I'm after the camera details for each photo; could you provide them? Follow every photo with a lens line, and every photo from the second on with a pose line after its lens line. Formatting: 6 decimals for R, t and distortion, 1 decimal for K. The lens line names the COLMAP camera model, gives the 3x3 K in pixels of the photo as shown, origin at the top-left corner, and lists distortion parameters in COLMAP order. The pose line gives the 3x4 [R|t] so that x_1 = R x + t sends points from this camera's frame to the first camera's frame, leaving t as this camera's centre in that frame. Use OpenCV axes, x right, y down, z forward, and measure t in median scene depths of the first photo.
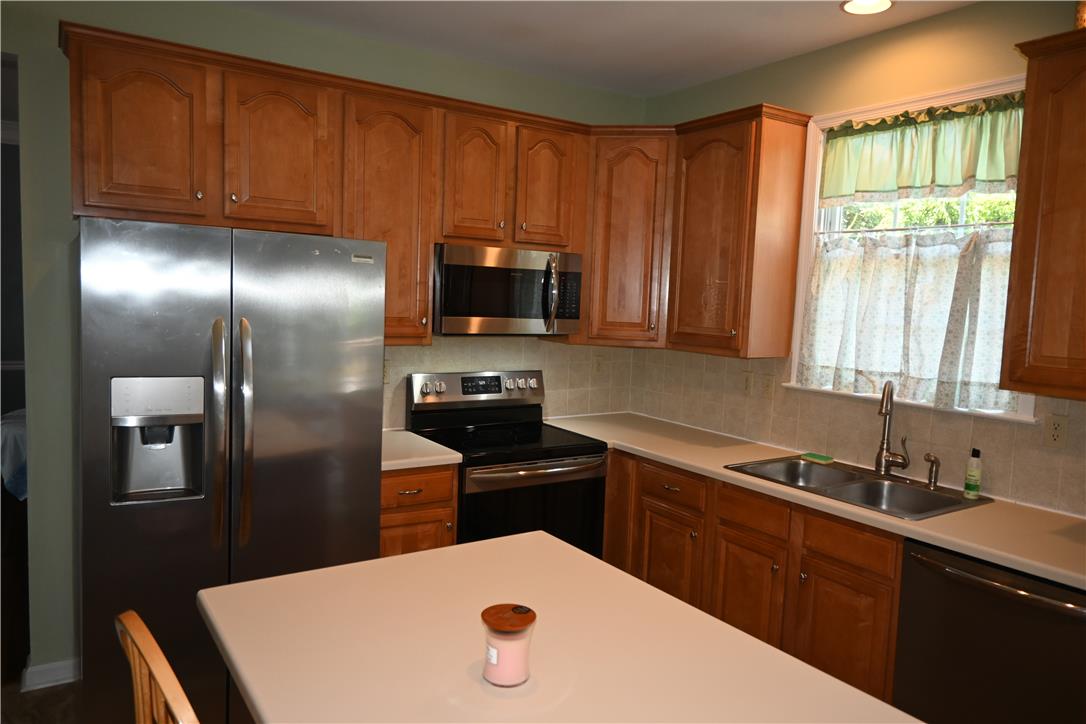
lens RADIAL K [[738.5, 0, 545.0], [0, 738.5, 360.2], [0, 0, 1]] dist [-0.006966, 0.001789]
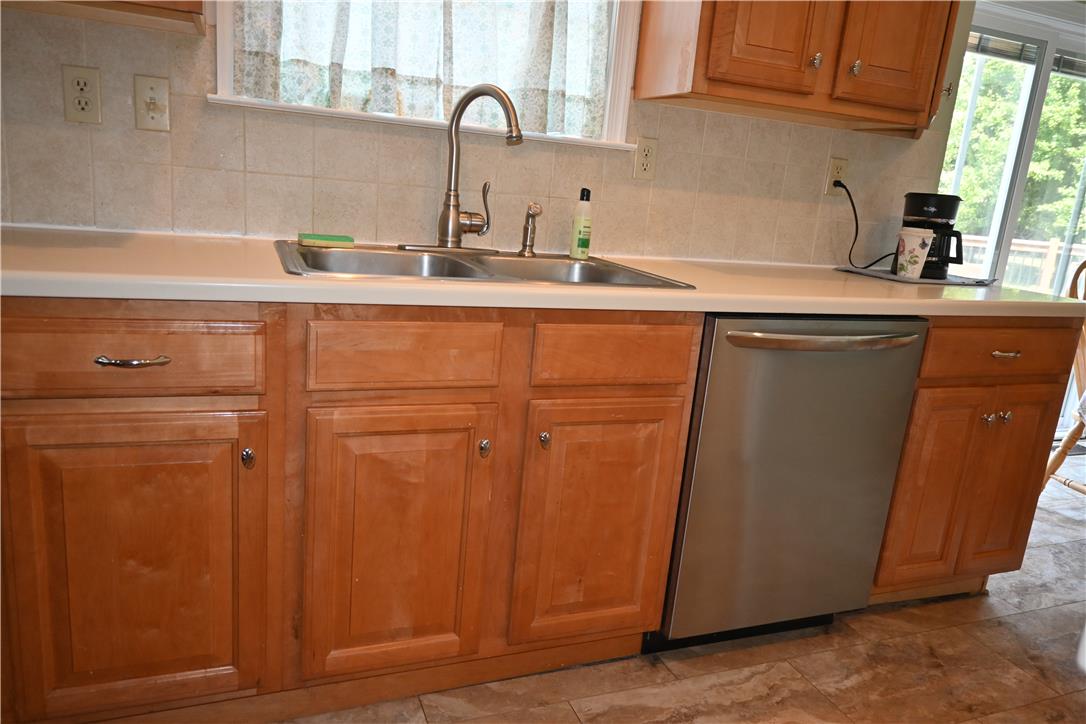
lens RADIAL K [[738.5, 0, 544.7], [0, 738.5, 363.8], [0, 0, 1]] dist [-0.006966, 0.001789]
pose [[0.194846, -0.241588, 0.950616, -0.138946], [0.010207, 0.969638, 0.244330, 0.099688], [-0.980781, -0.037904, 0.191396, 0.813479]]
